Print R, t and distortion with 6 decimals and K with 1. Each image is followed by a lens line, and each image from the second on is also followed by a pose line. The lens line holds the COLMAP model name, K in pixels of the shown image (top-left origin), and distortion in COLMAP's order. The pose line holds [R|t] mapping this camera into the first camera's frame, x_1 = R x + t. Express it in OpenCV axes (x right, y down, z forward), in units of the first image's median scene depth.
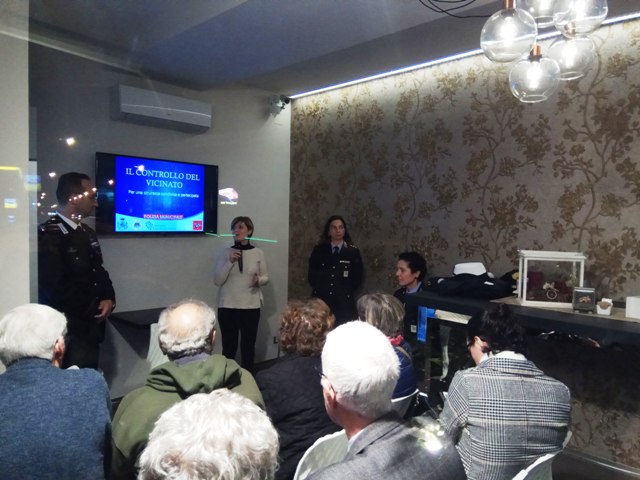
lens RADIAL K [[487.1, 0, 320.0], [0, 487.1, 240.0], [0, 0, 1]] dist [0.059237, -0.003293]
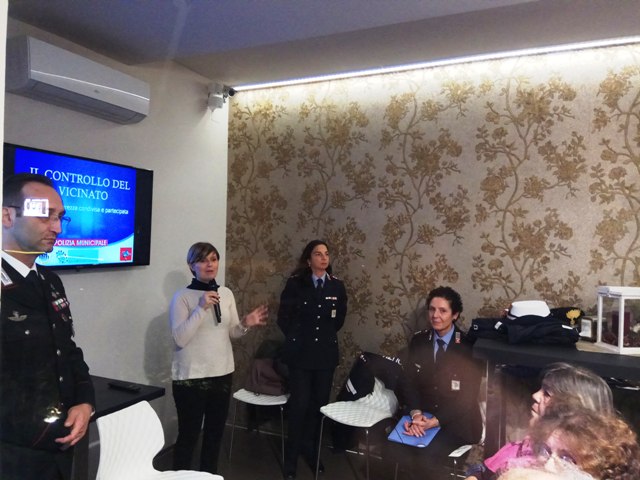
lens RADIAL K [[487.1, 0, 320.0], [0, 487.1, 240.0], [0, 0, 1]] dist [0.059237, -0.003293]
pose [[0.937730, 0.000362, 0.347365, -0.243153], [0.010083, 0.999550, -0.028260, -0.028579], [-0.347219, 0.030002, 0.937304, 0.257123]]
